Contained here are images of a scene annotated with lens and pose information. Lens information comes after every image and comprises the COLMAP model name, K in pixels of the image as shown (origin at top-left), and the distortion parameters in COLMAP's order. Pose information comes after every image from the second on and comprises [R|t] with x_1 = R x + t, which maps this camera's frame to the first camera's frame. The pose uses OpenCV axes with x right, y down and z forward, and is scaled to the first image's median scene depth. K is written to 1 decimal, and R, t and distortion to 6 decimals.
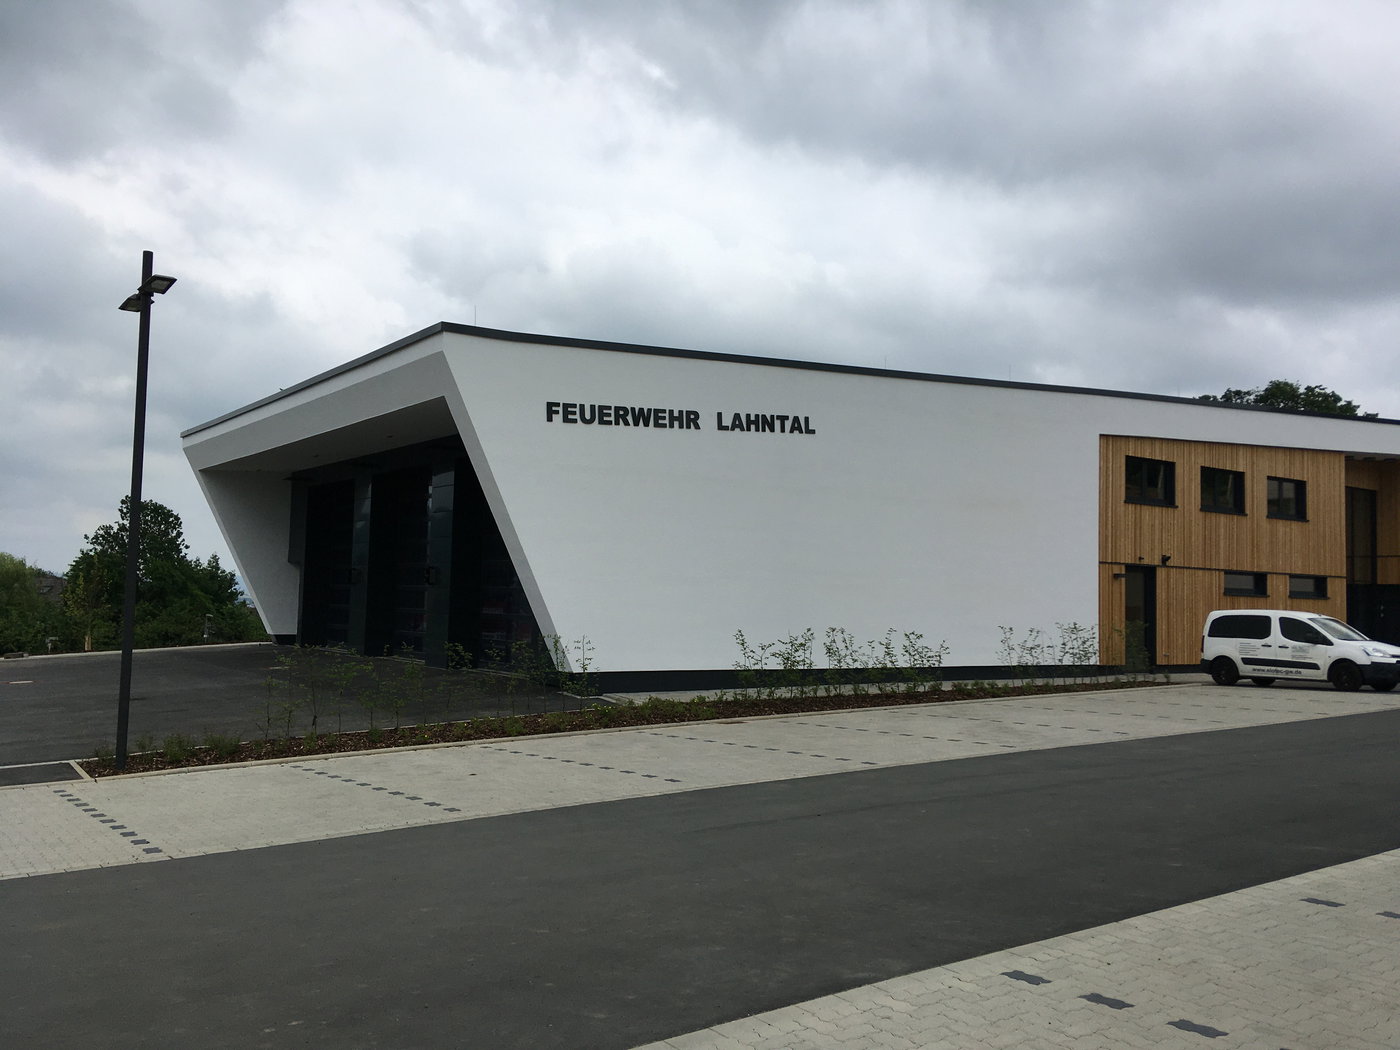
lens RADIAL K [[1168.6, 0, 703.7], [0, 1168.6, 520.9], [0, 0, 1]] dist [0.116441, -0.134617]
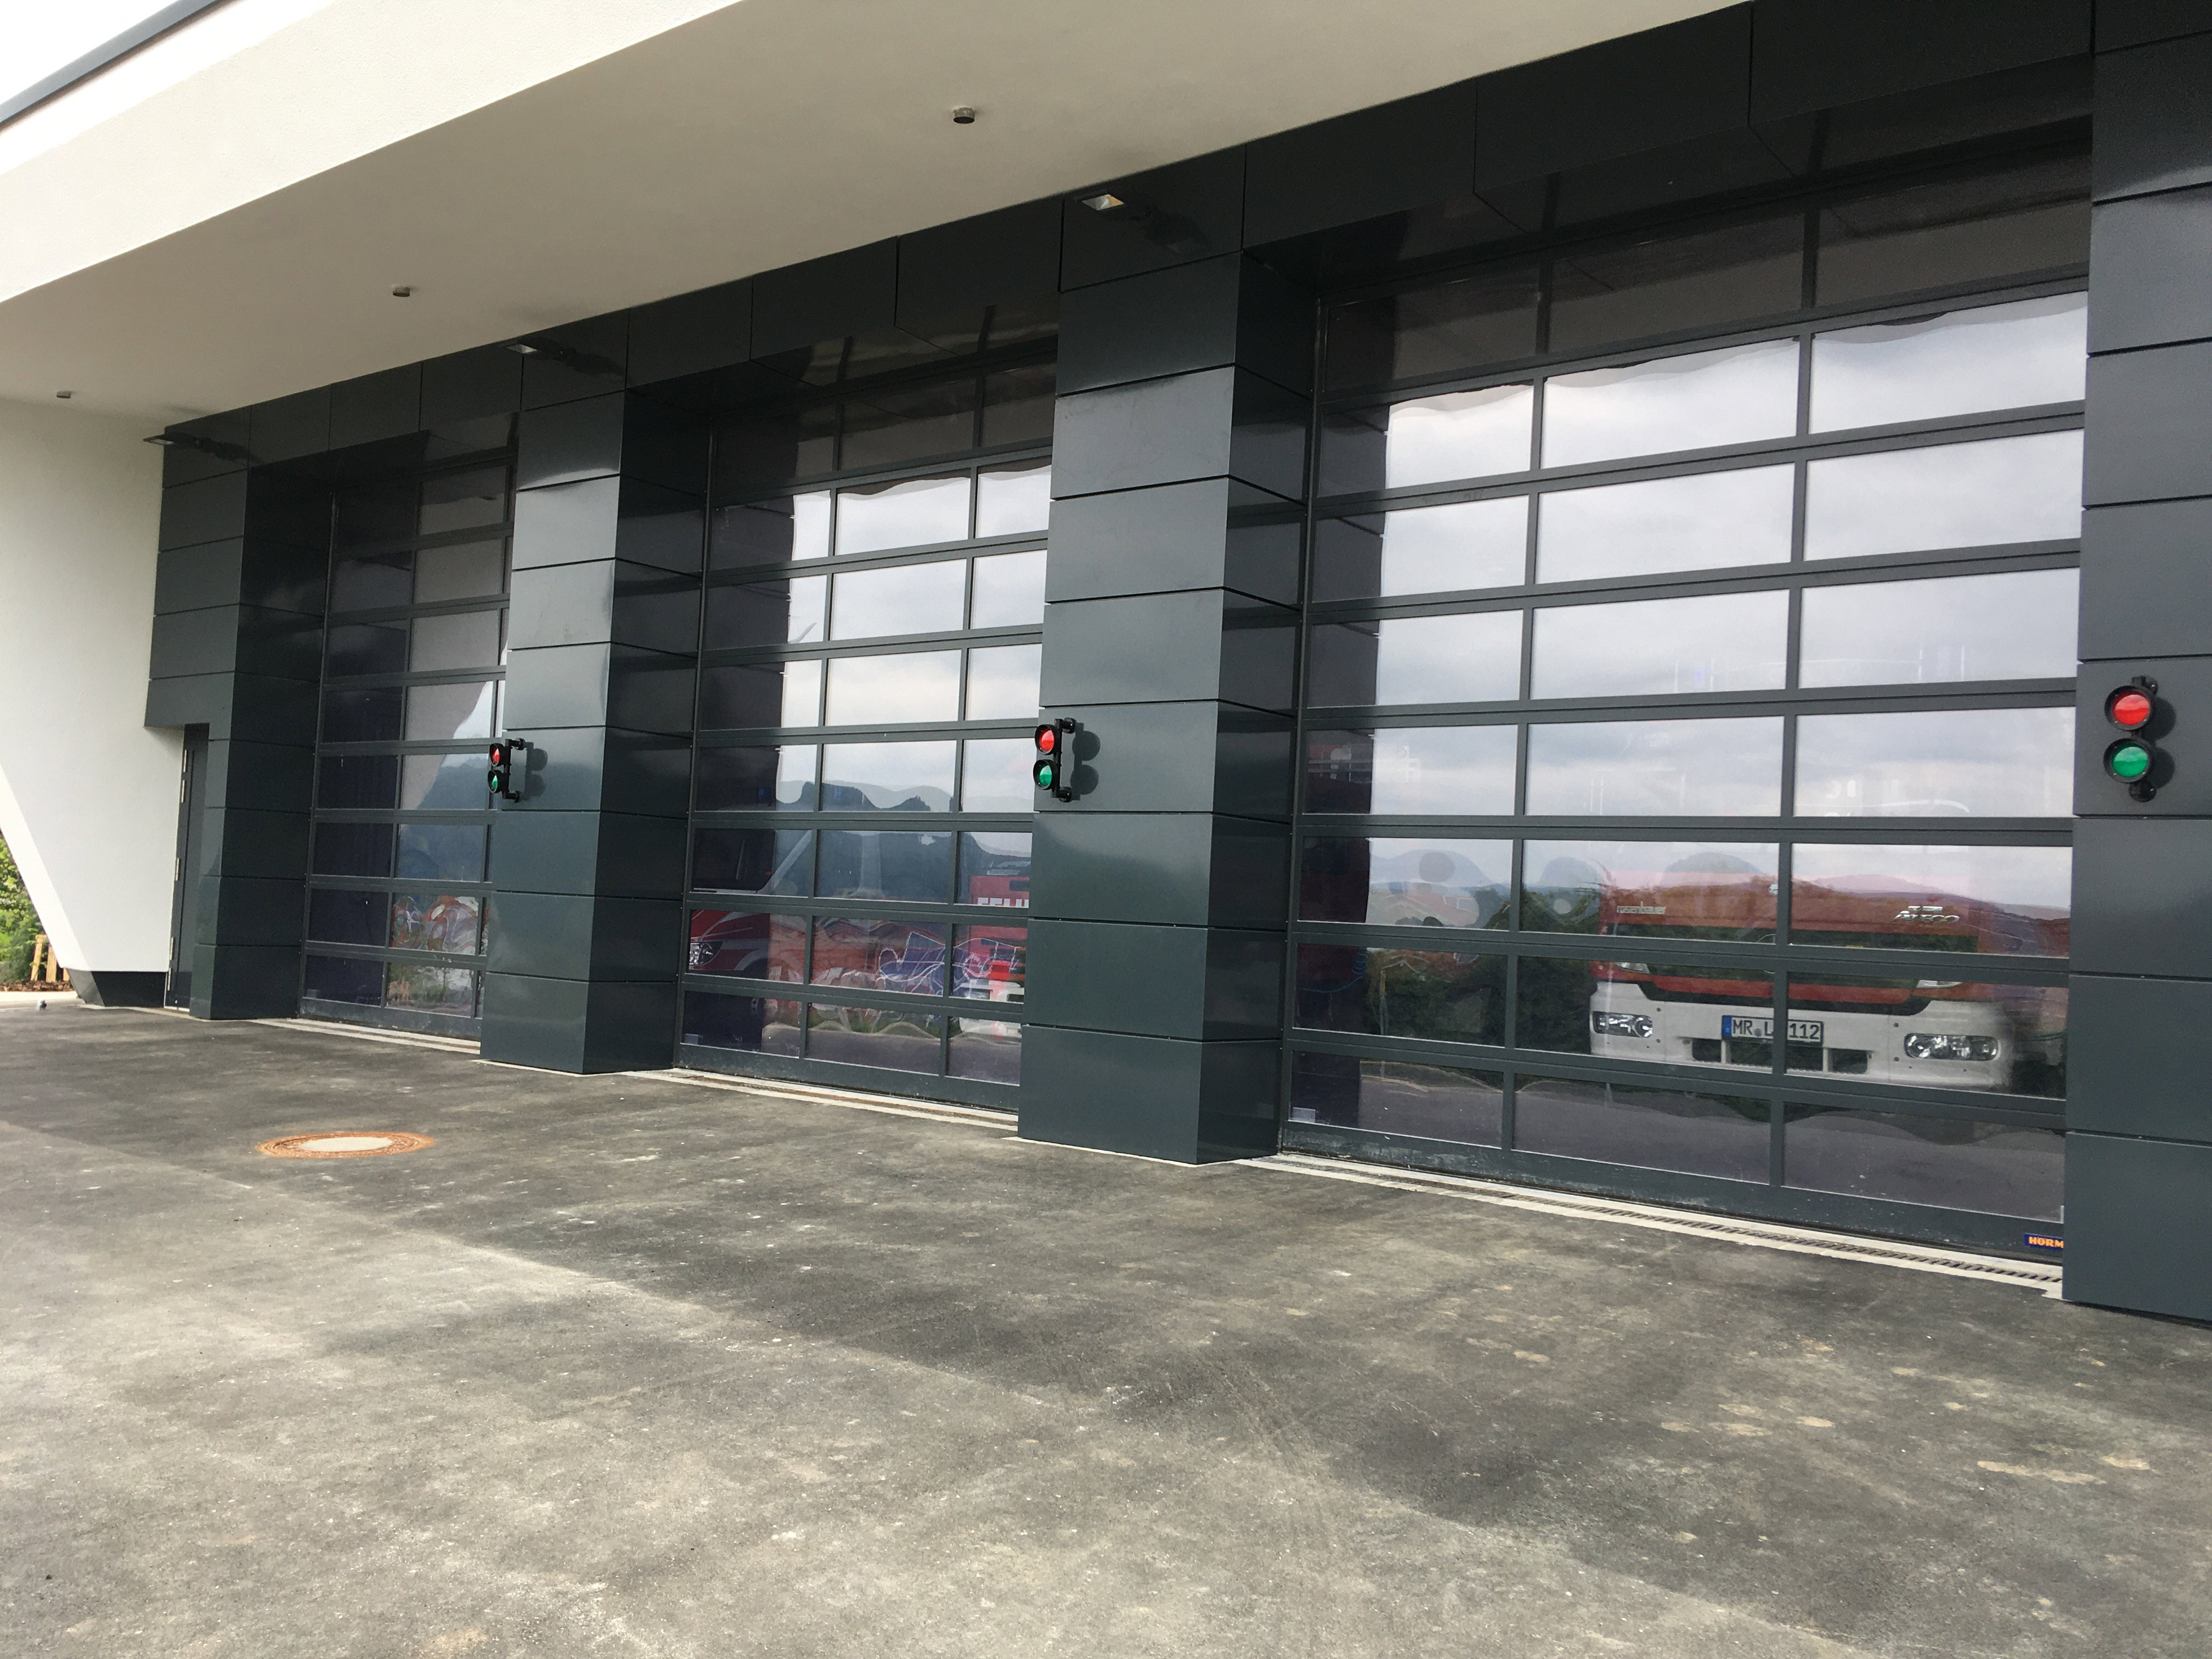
lens RADIAL K [[1846.4, 0, 1111.8], [0, 1846.4, 823.1], [0, 0, 1]] dist [0.116441, -0.134617]
pose [[0.958080, 0.038214, 0.283942, -0.252402], [-0.042800, 0.999034, 0.009963, 0.043459], [-0.283287, -0.021698, 0.958790, 0.474811]]
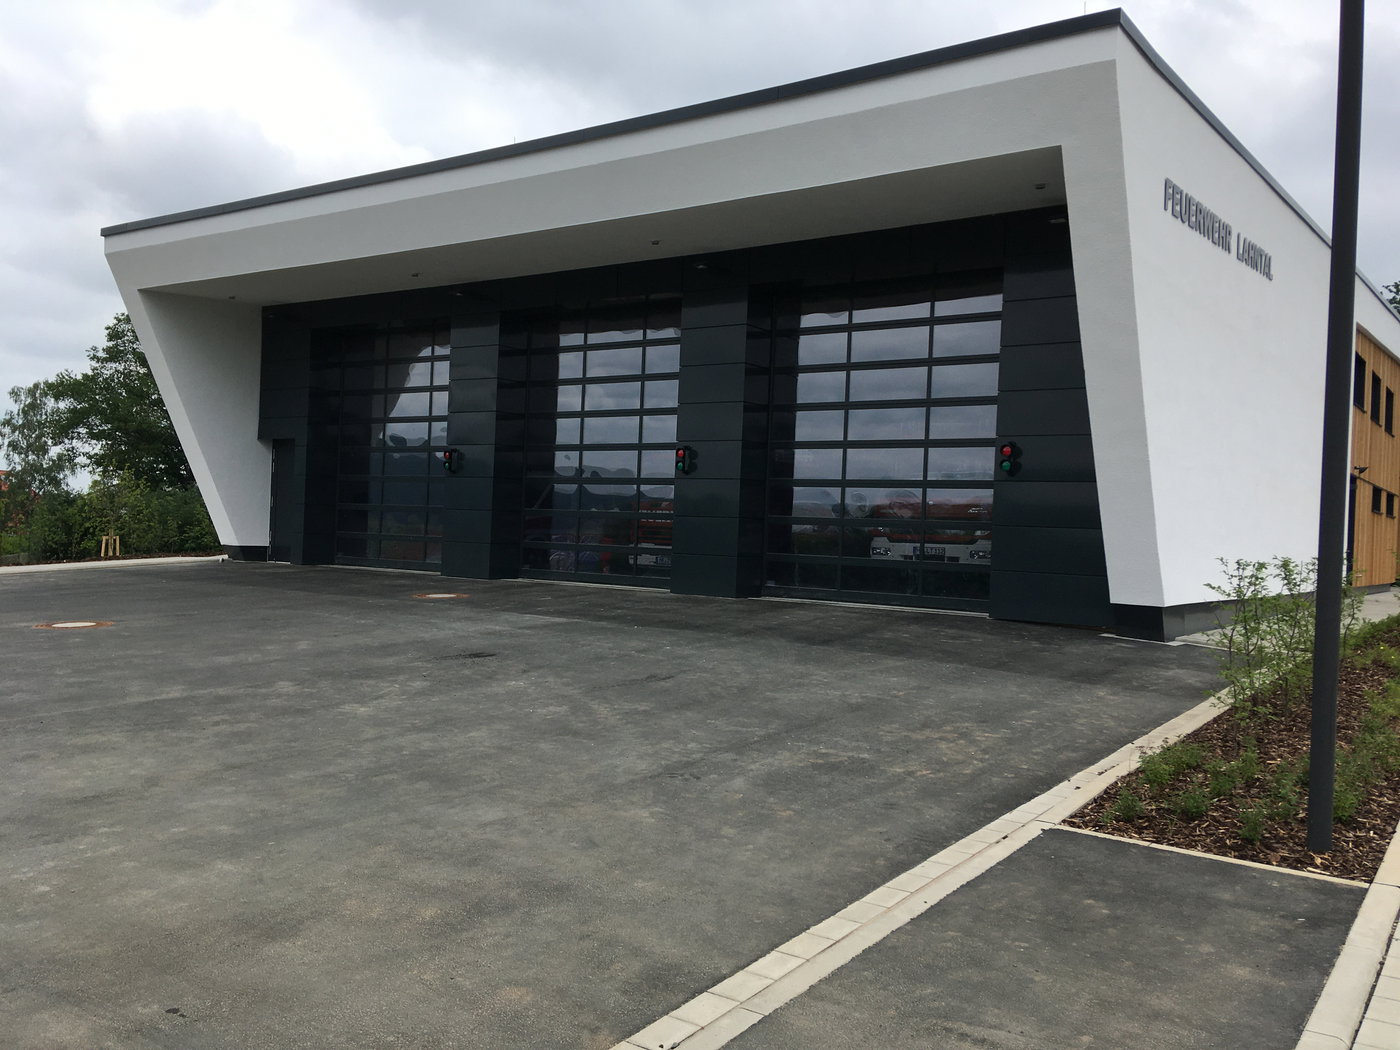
lens RADIAL K [[1168.6, 0, 703.7], [0, 1168.6, 520.9], [0, 0, 1]] dist [0.116441, -0.134617]
pose [[0.937319, 0.014839, 0.348157, -0.348081], [-0.035727, 0.997920, 0.053653, 0.035813], [-0.346637, -0.062729, 0.935900, 0.270279]]
